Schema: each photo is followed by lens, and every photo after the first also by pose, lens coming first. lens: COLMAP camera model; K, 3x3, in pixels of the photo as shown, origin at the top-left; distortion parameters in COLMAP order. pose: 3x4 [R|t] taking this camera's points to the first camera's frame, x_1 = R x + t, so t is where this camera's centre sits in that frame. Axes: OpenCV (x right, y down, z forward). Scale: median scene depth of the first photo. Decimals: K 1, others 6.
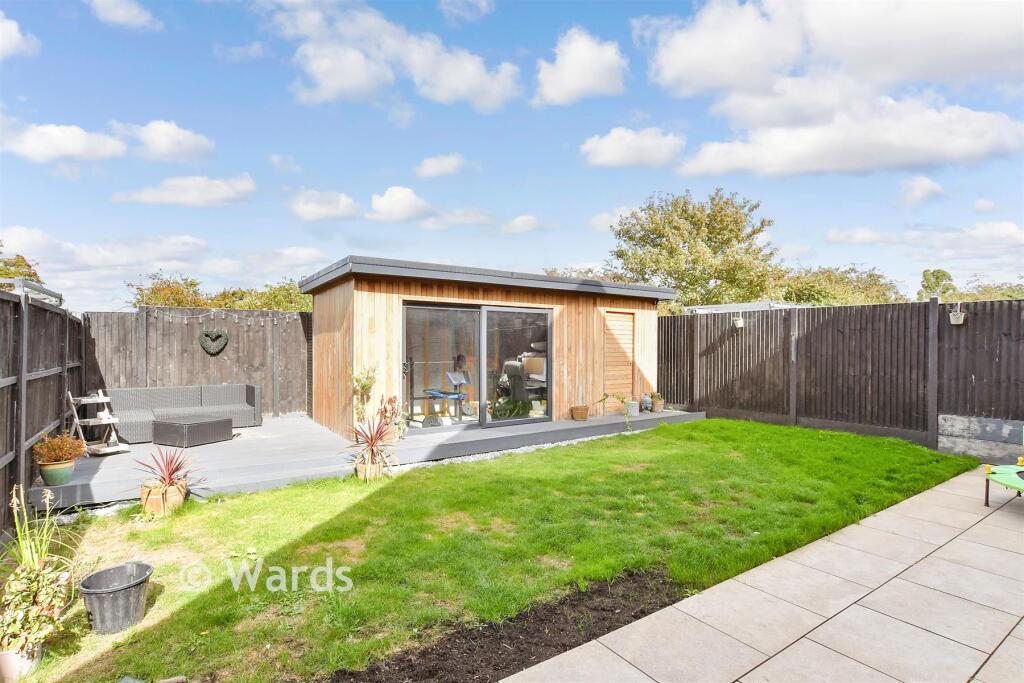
lens RADIAL K [[505.2, 0, 510.0], [0, 505.2, 355.7], [0, 0, 1]] dist [0.000125, 0.000001]
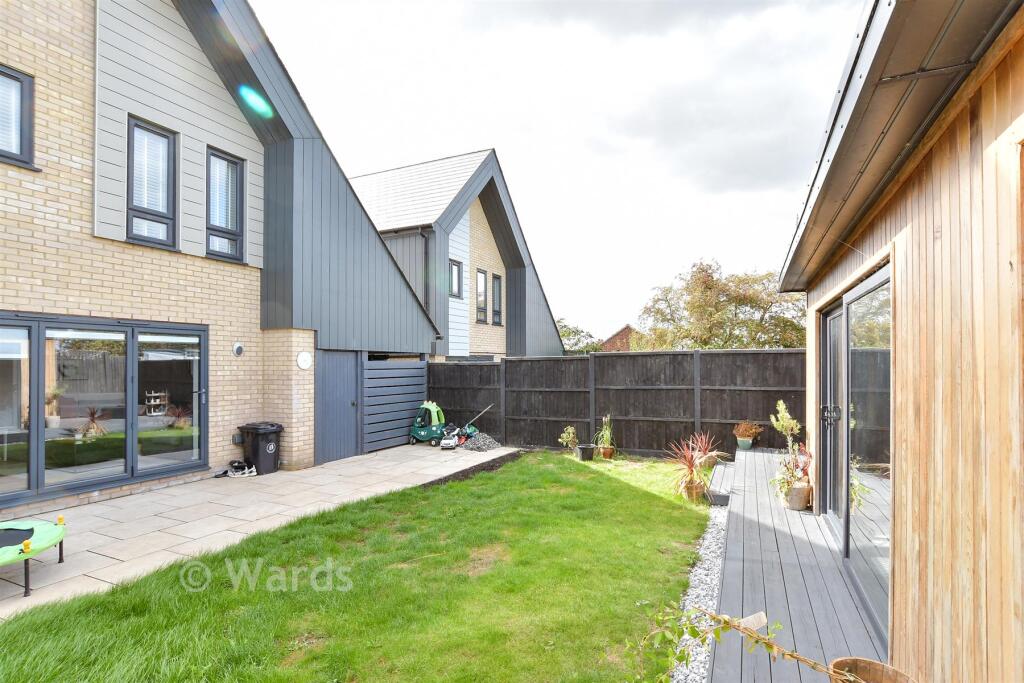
lens RADIAL K [[505.2, 0, 510.0], [0, 505.2, 355.7], [0, 0, 1]] dist [0.000125, 0.000001]
pose [[-0.864852, -0.006817, -0.501981, 0.648742], [-0.006687, 0.999976, -0.002059, -0.062334], [0.501983, 0.001576, -0.864876, 1.859363]]
